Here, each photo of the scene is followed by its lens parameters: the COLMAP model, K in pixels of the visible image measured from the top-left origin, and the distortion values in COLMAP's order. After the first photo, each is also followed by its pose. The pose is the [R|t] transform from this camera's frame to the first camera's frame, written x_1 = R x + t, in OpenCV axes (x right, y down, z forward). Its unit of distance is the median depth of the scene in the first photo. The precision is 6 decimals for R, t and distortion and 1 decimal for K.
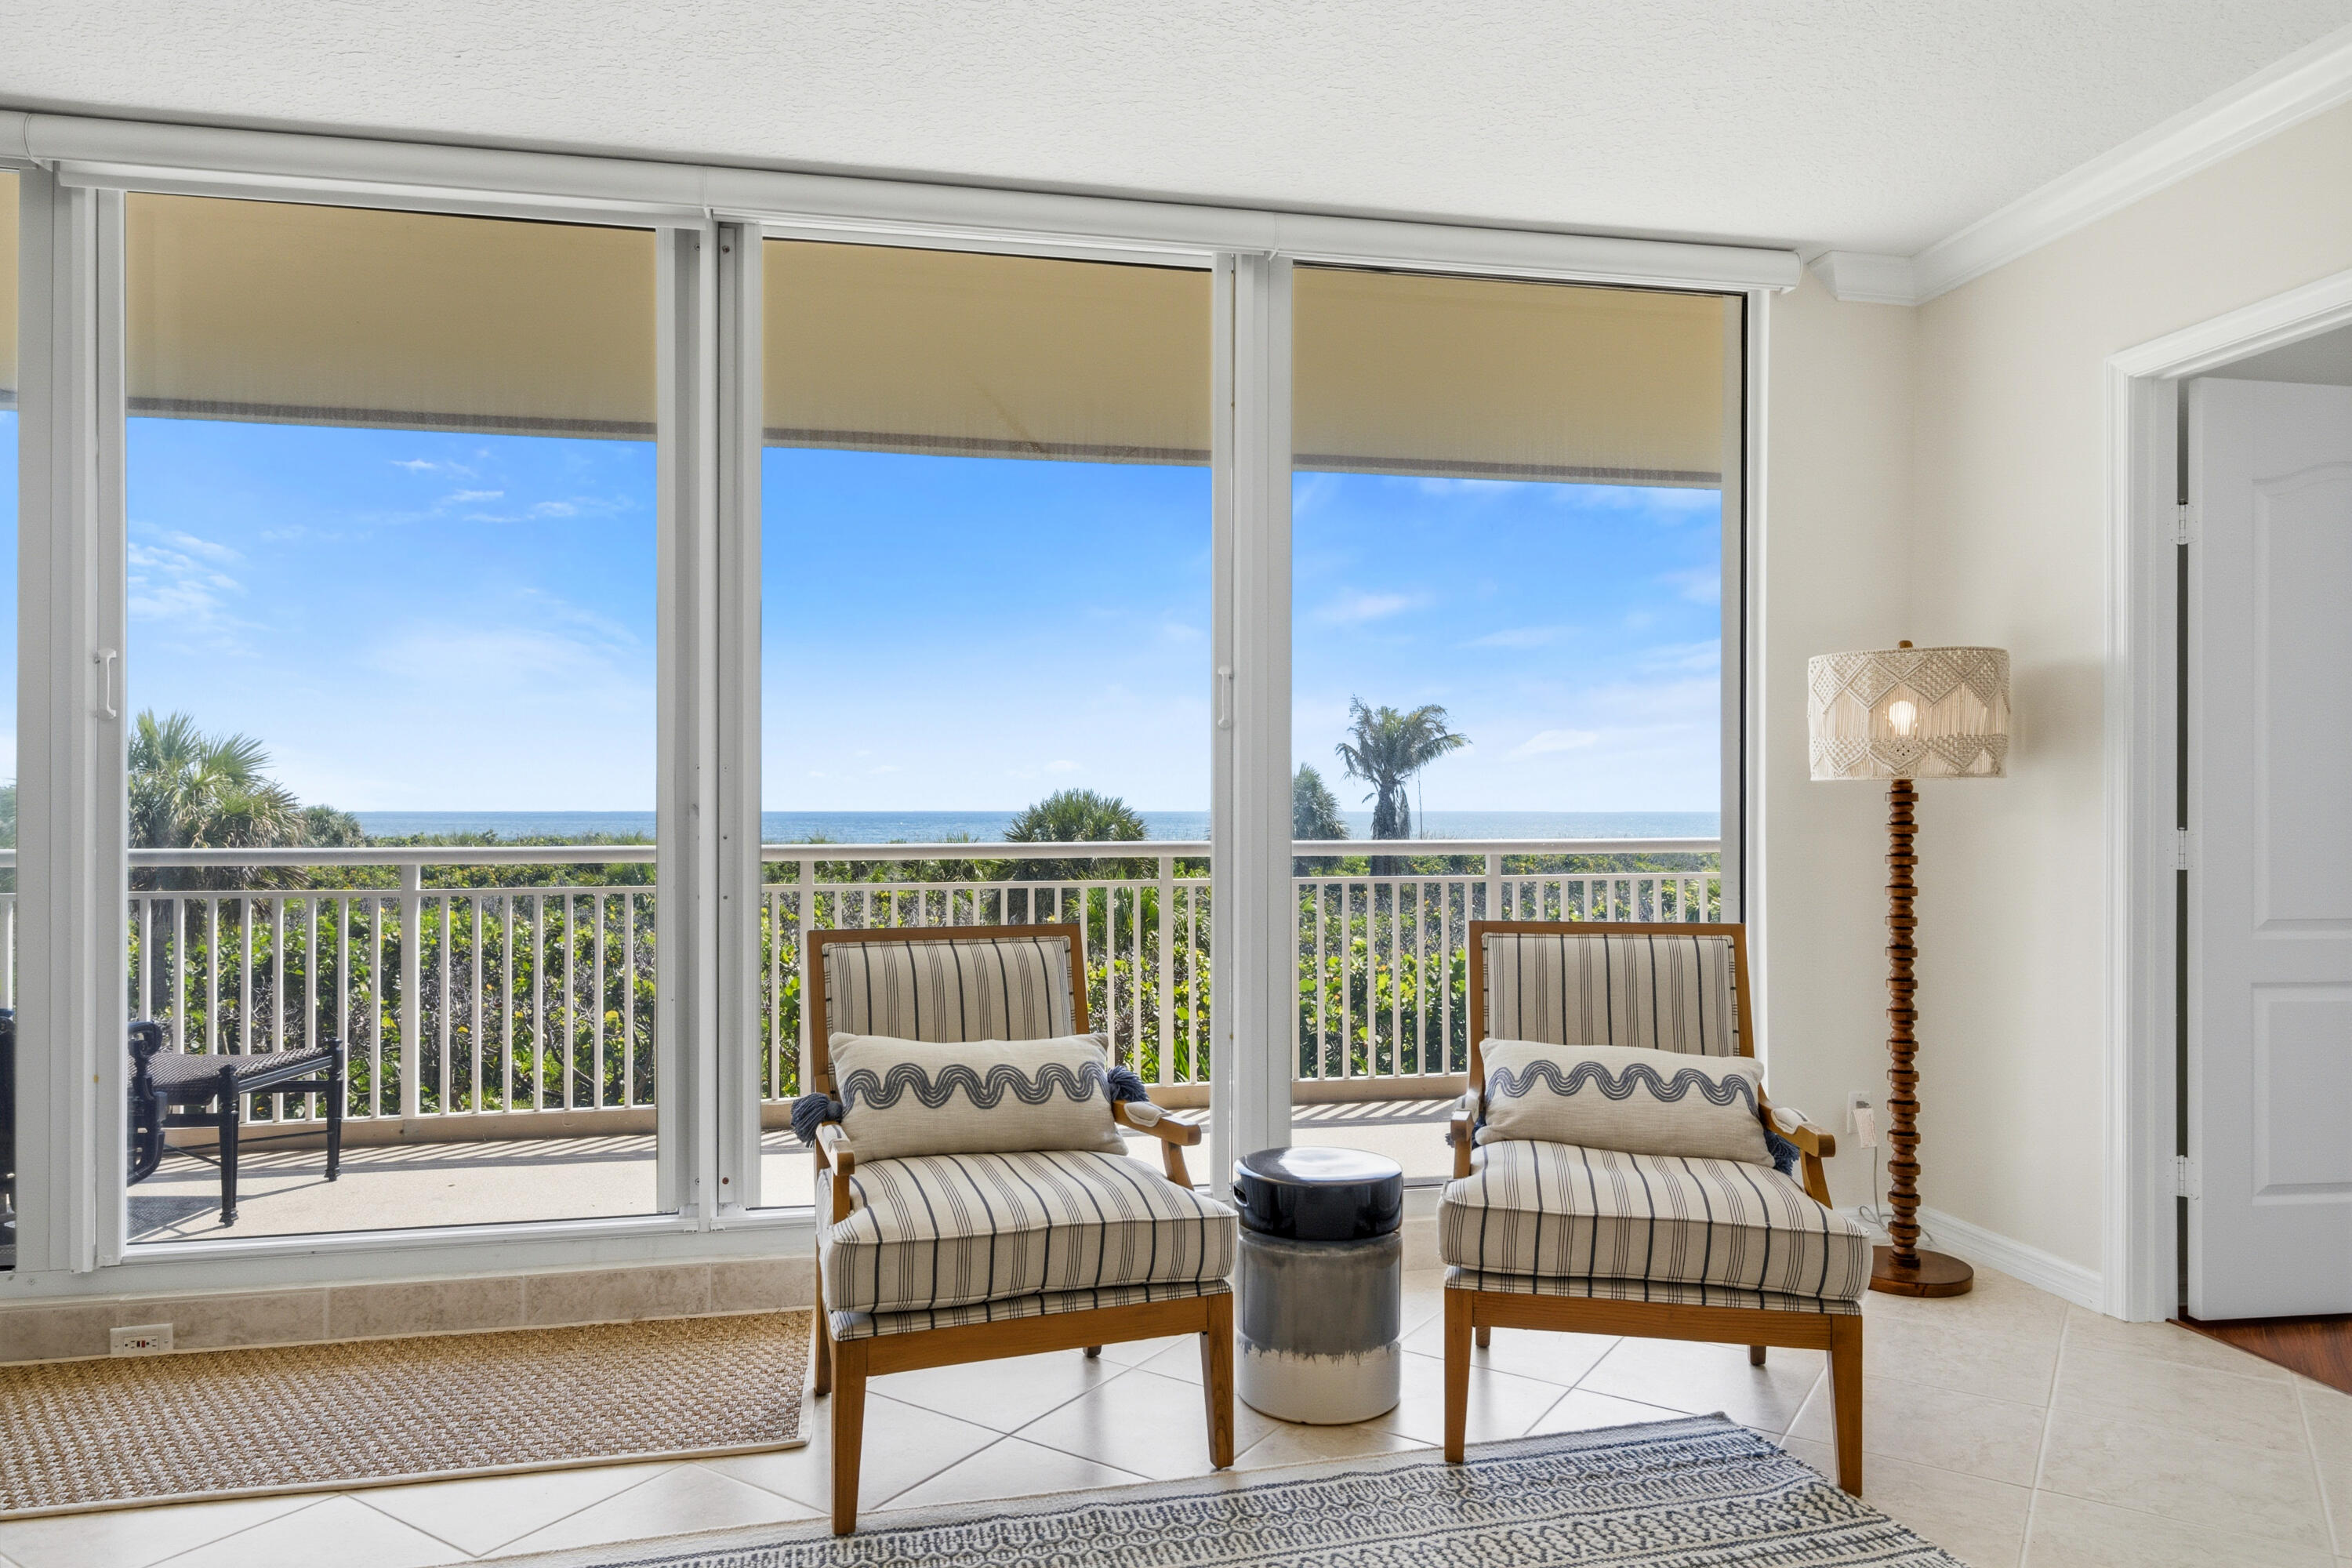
lens RADIAL K [[1479.7, 0, 1151.5], [0, 1479.7, 807.3], [0, 0, 1]] dist [0.012312, 0.001126]
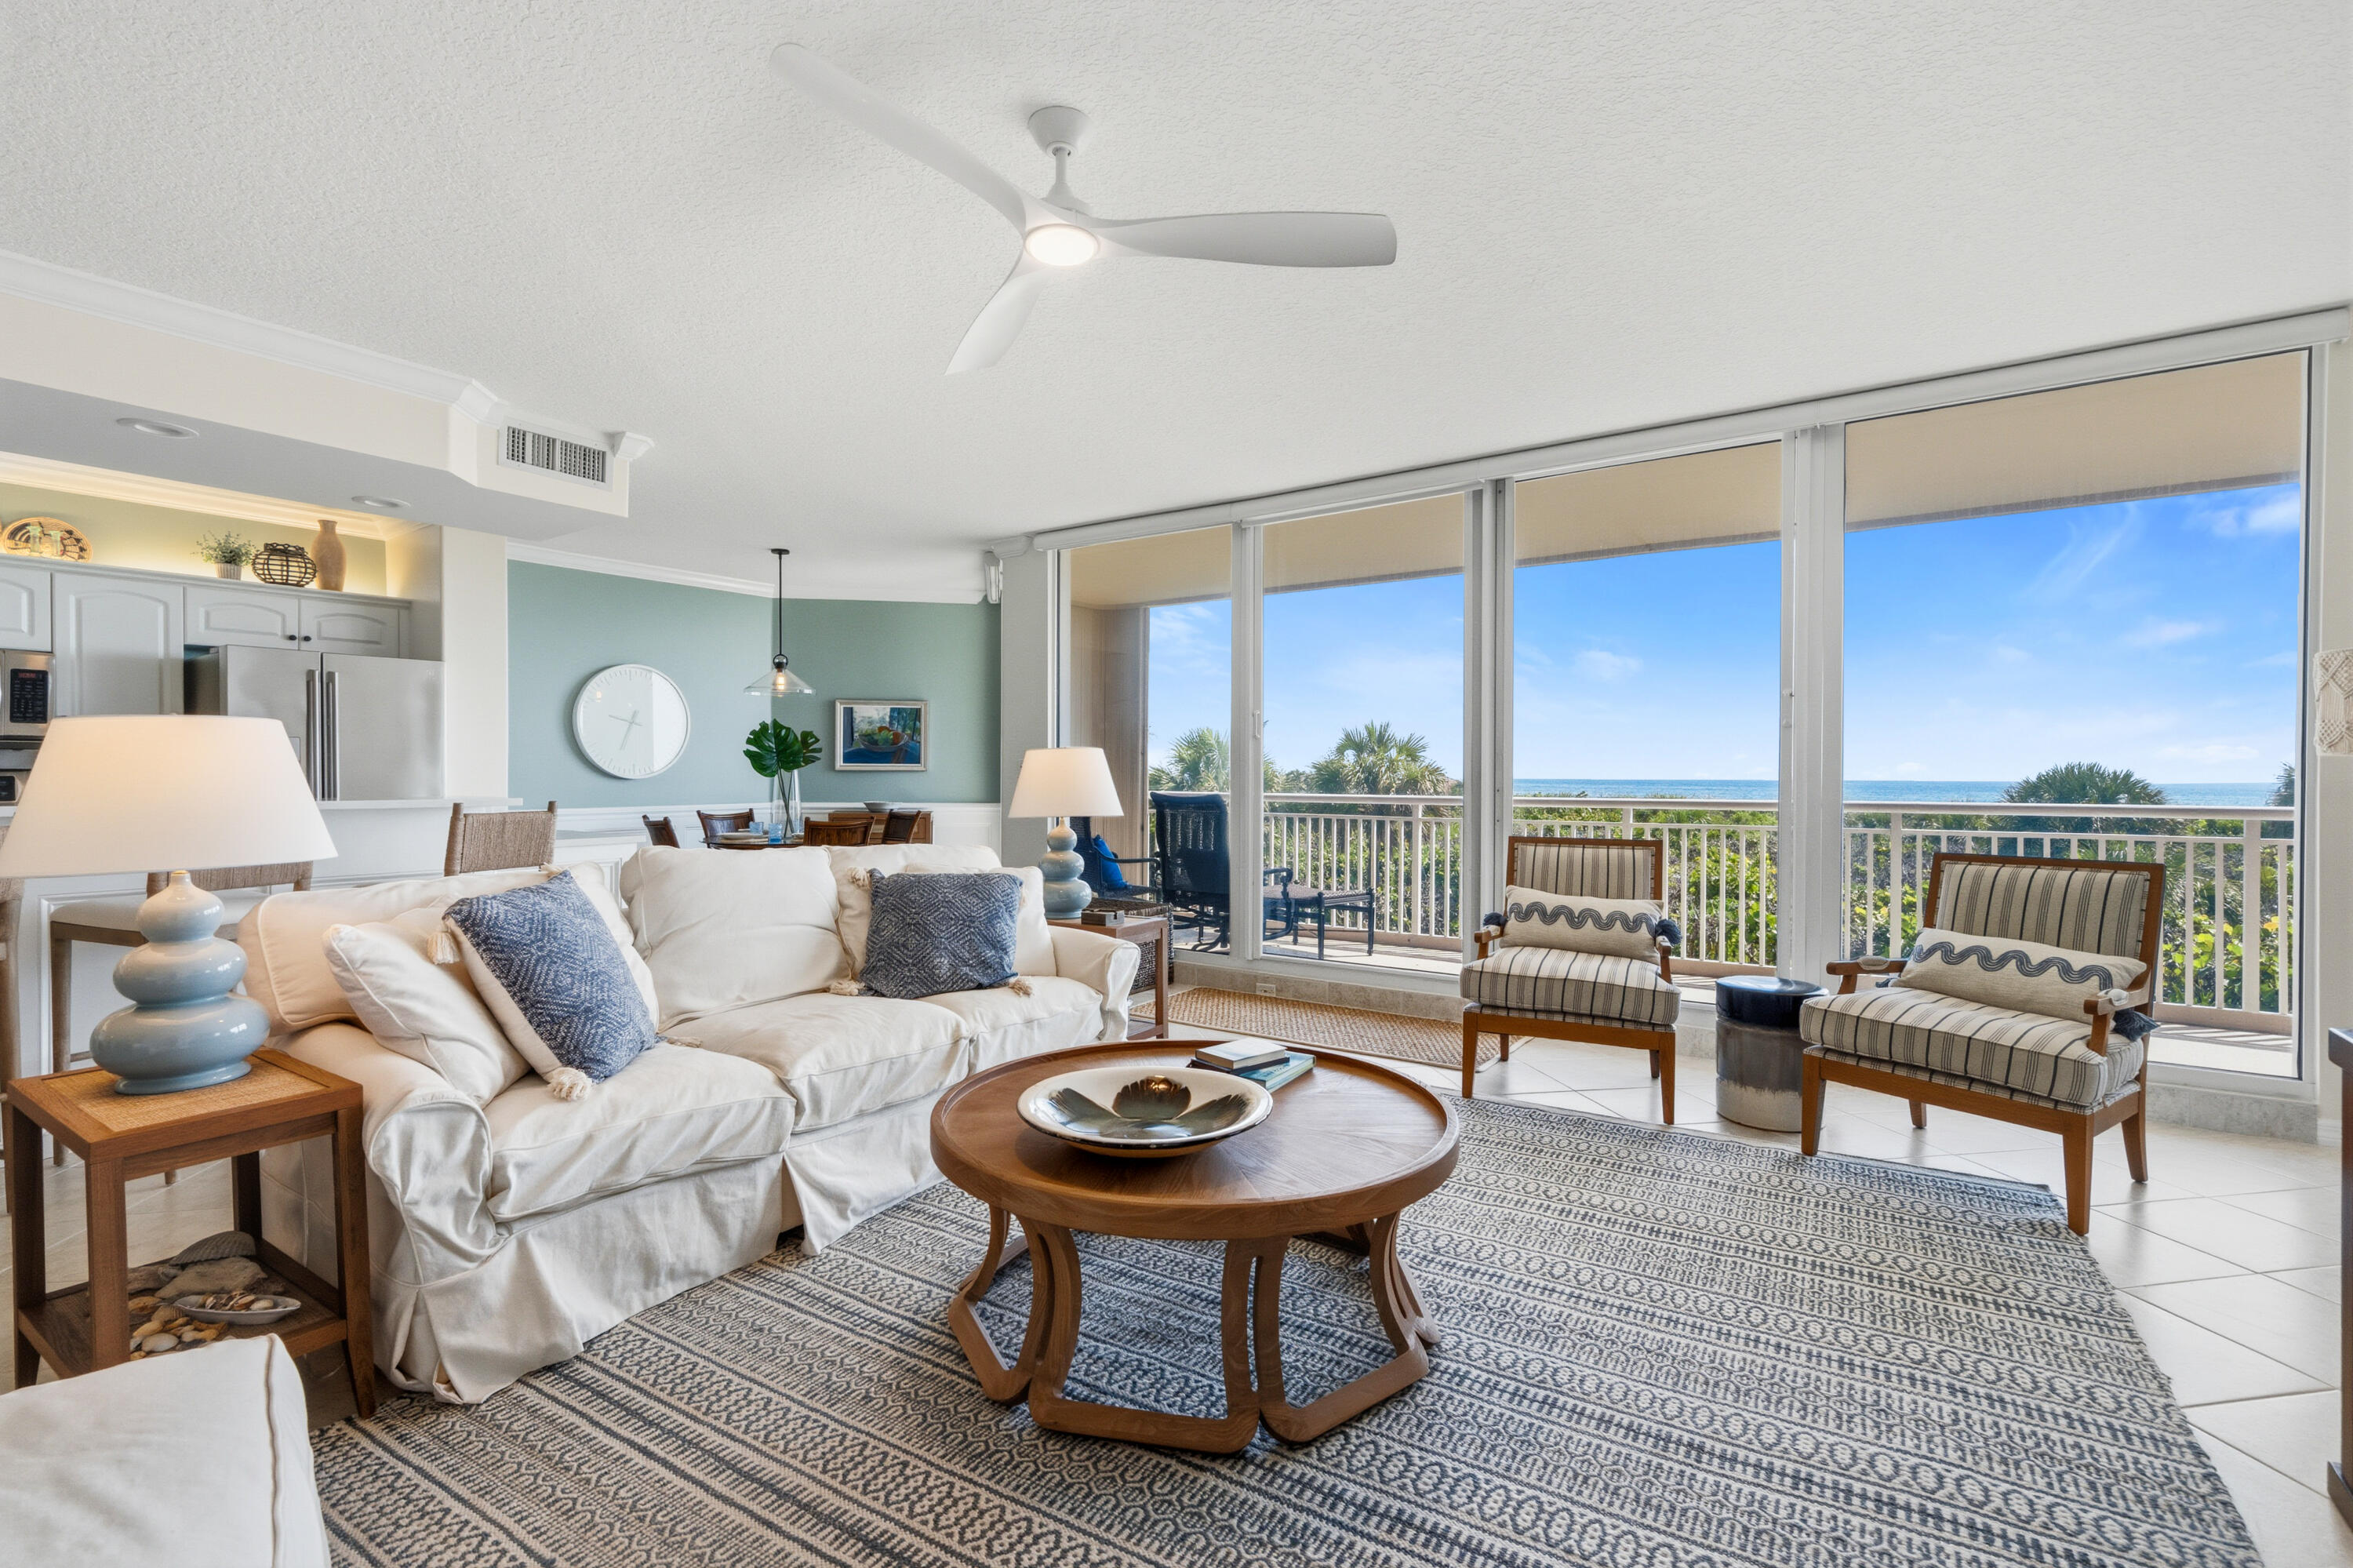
lens RADIAL K [[1261.8, 0, 1176.5], [0, 1261.8, 784.0], [0, 0, 1]] dist [0.003335, 0.000142]
pose [[0.675388, 0.009579, -0.737401, 0.649837], [-0.005493, 0.999953, 0.007959, 0.001137], [0.737442, -0.001325, 0.675409, -0.442800]]
